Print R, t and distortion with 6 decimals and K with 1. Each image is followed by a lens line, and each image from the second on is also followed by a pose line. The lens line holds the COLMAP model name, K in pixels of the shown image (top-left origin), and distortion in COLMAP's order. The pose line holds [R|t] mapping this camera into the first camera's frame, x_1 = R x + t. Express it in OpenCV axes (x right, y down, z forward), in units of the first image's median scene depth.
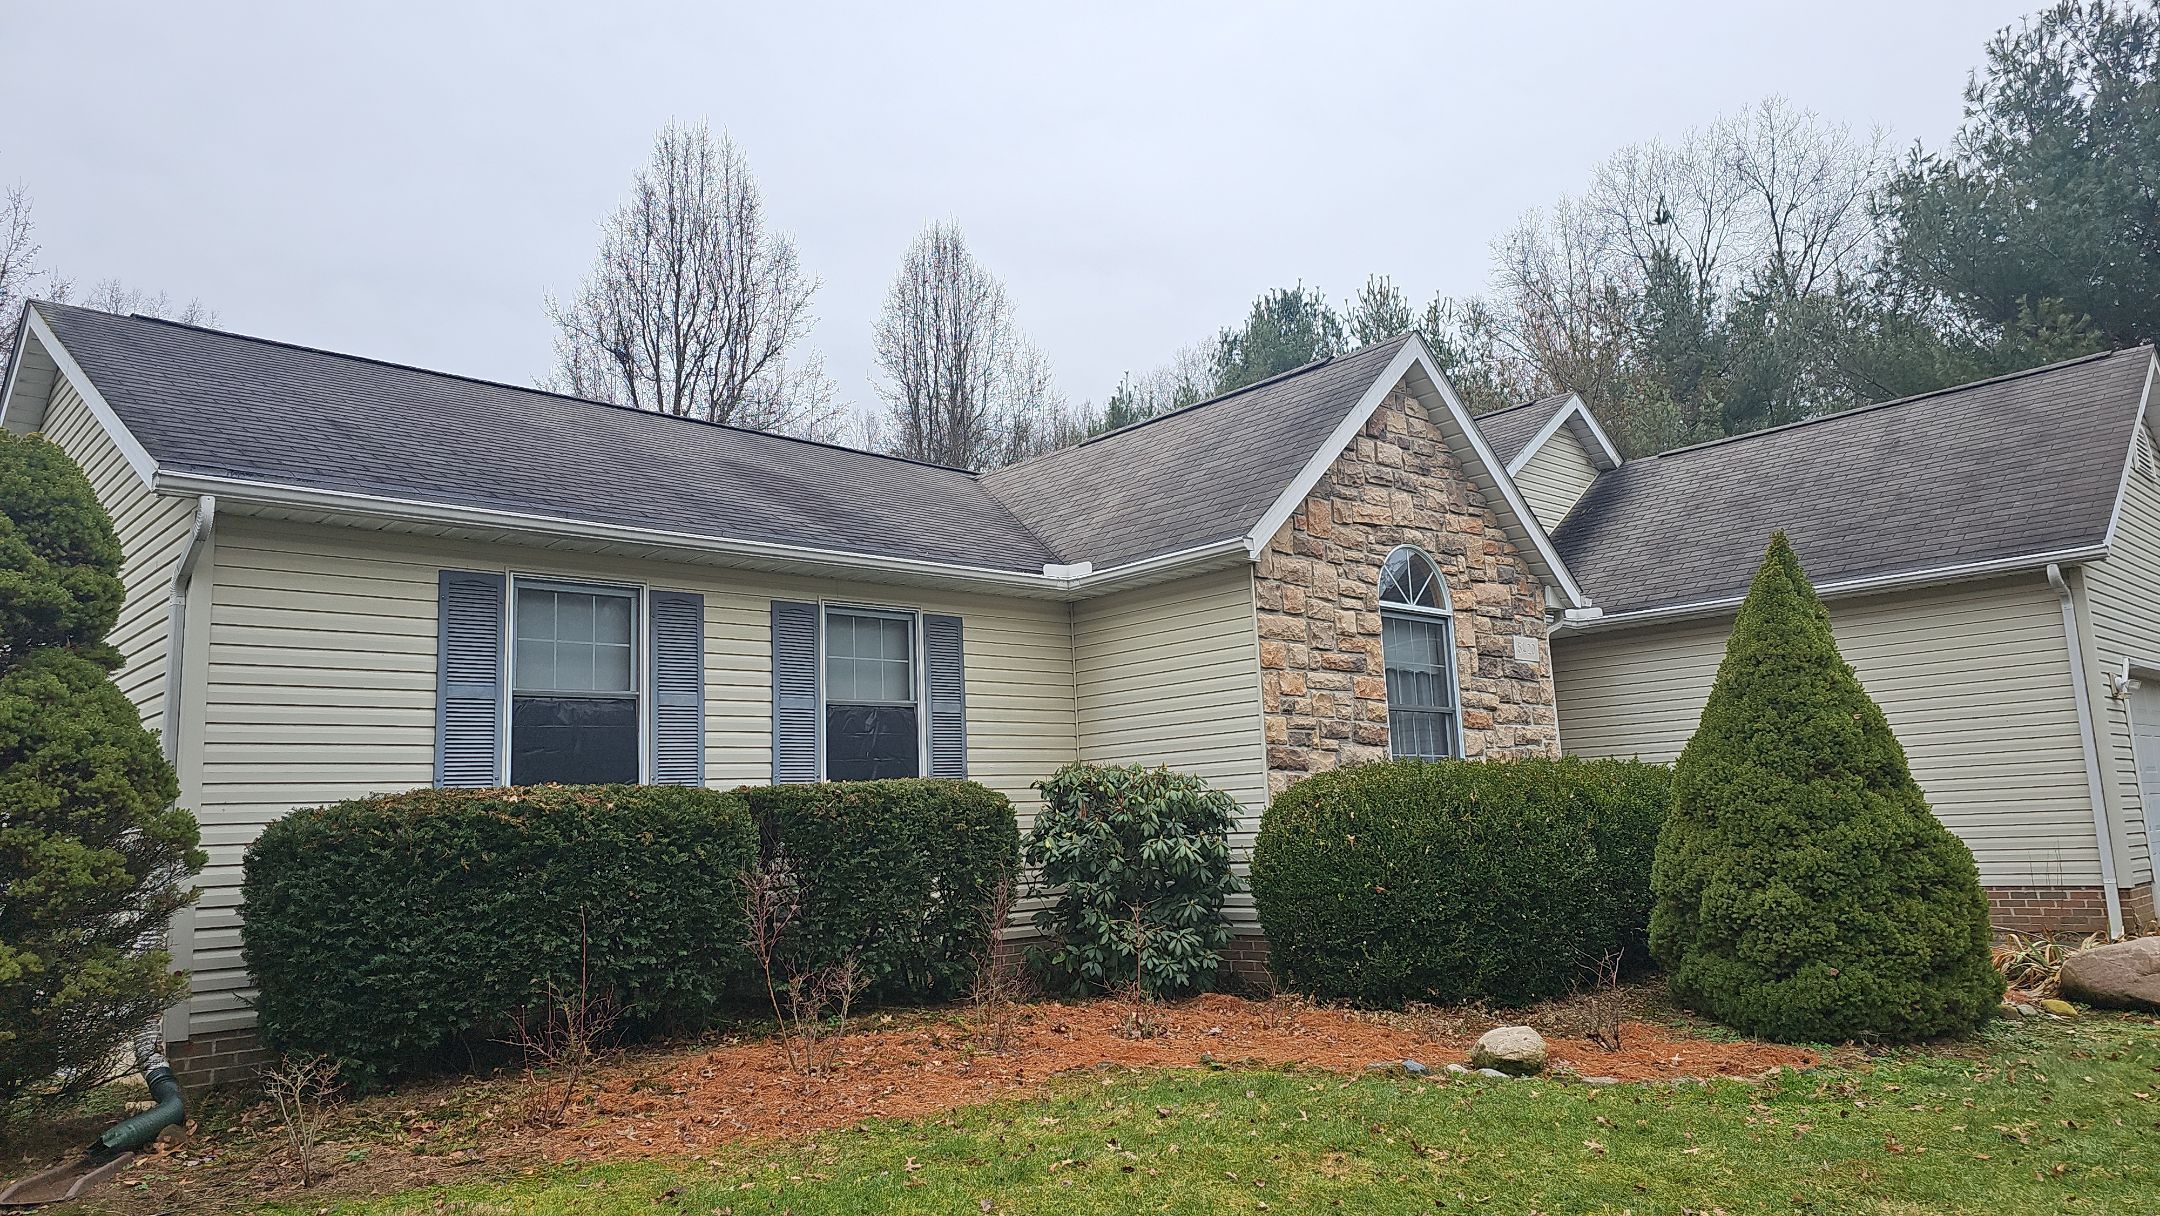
lens RADIAL K [[1461.6, 0, 1073.7], [0, 1461.6, 611.8], [0, 0, 1]] dist [0.072293, -0.068242]
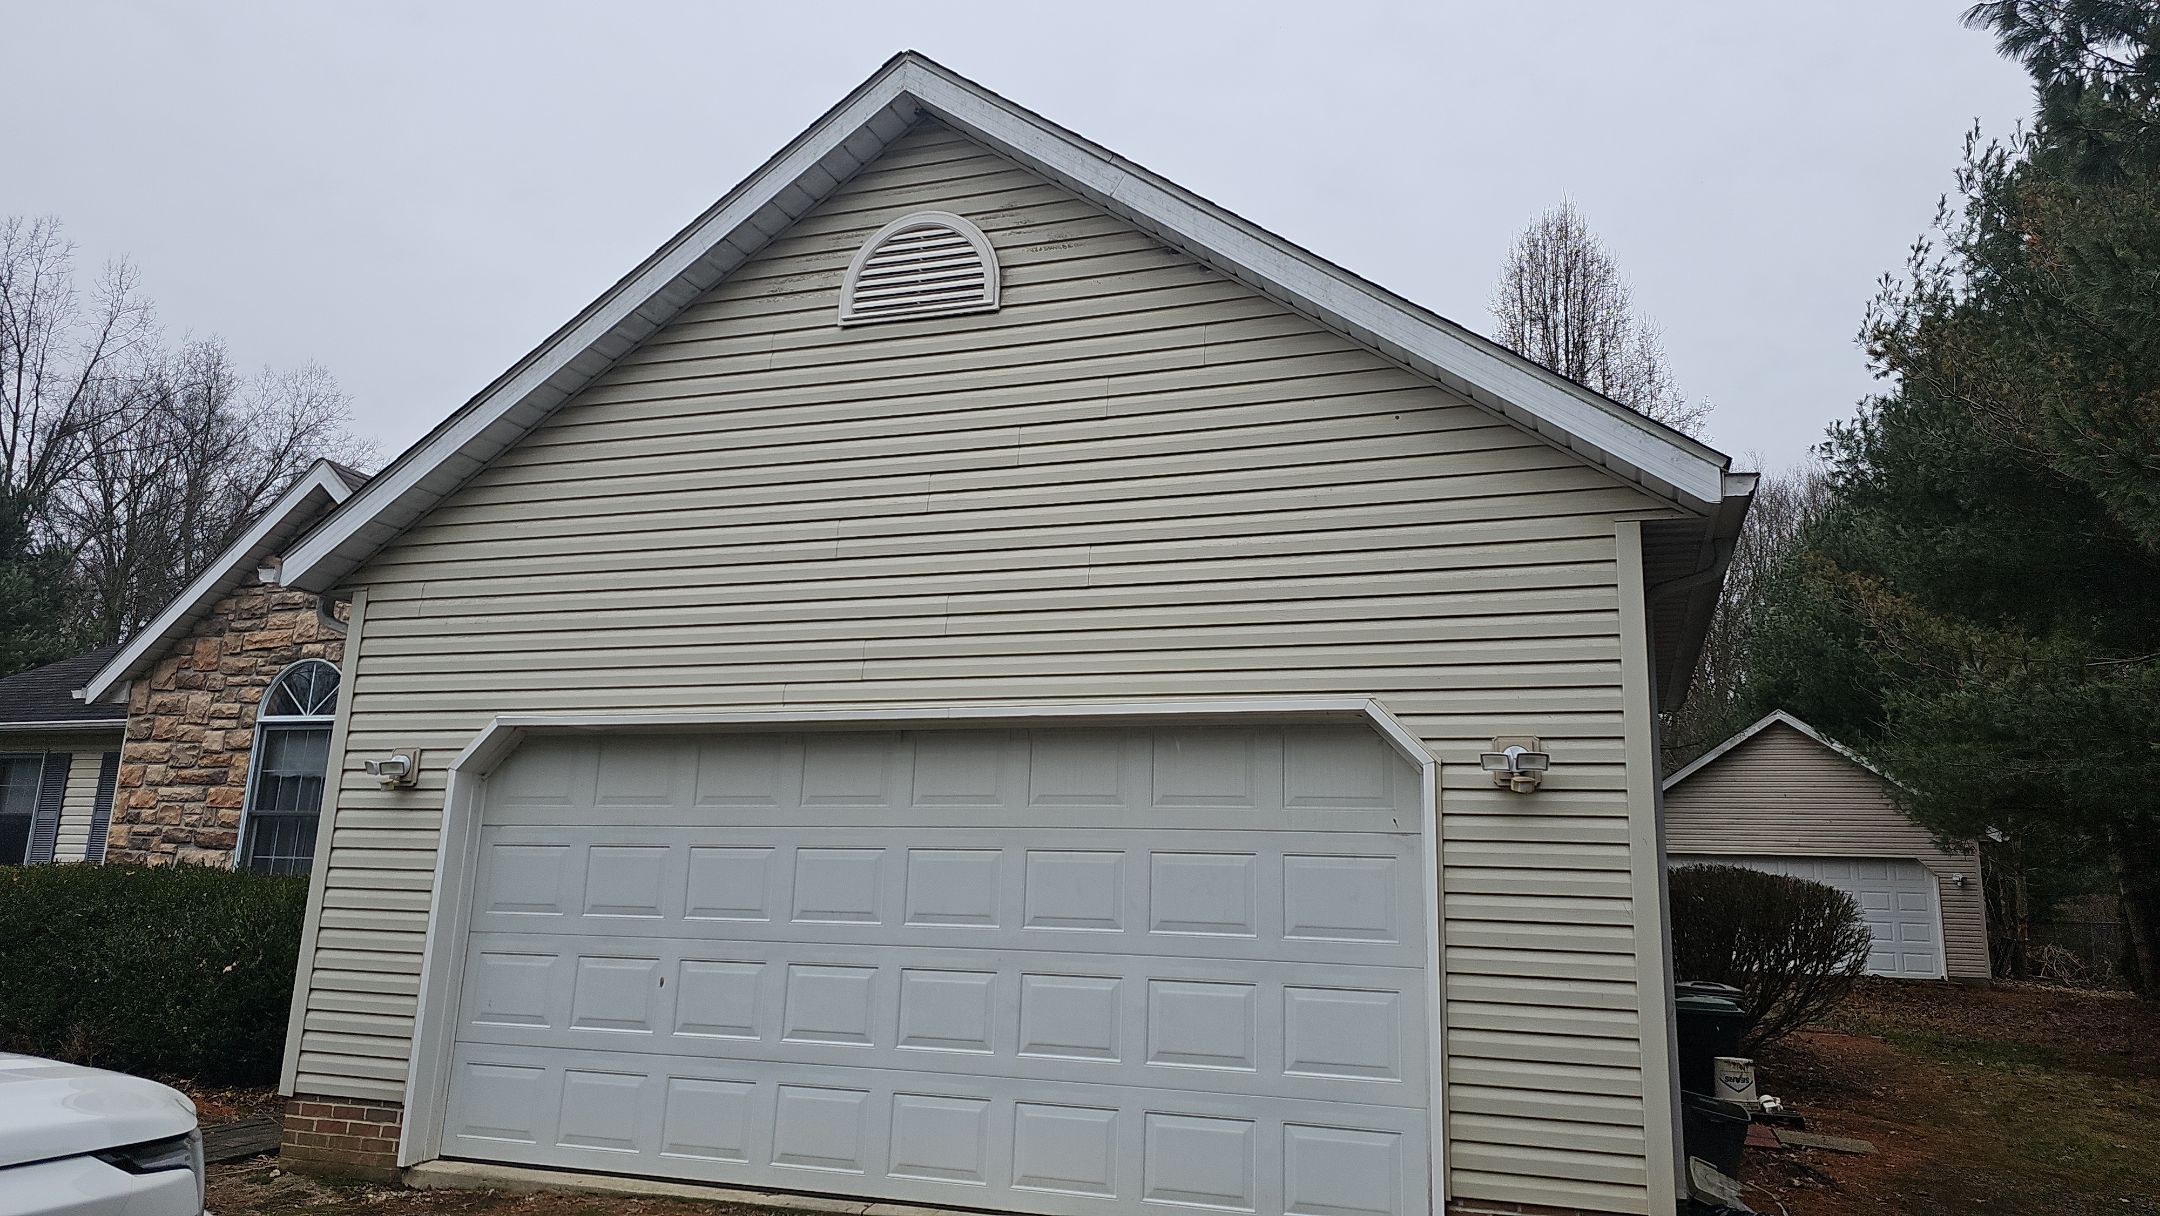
lens RADIAL K [[1461.6, 0, 1082.6], [0, 1461.6, 614.4], [0, 0, 1]] dist [0.072293, -0.068242]
pose [[0.442405, -0.120188, -0.888725, 1.528239], [0.085779, 0.992107, -0.091469, 0.073470], [0.892704, -0.035767, 0.449222, 1.079217]]
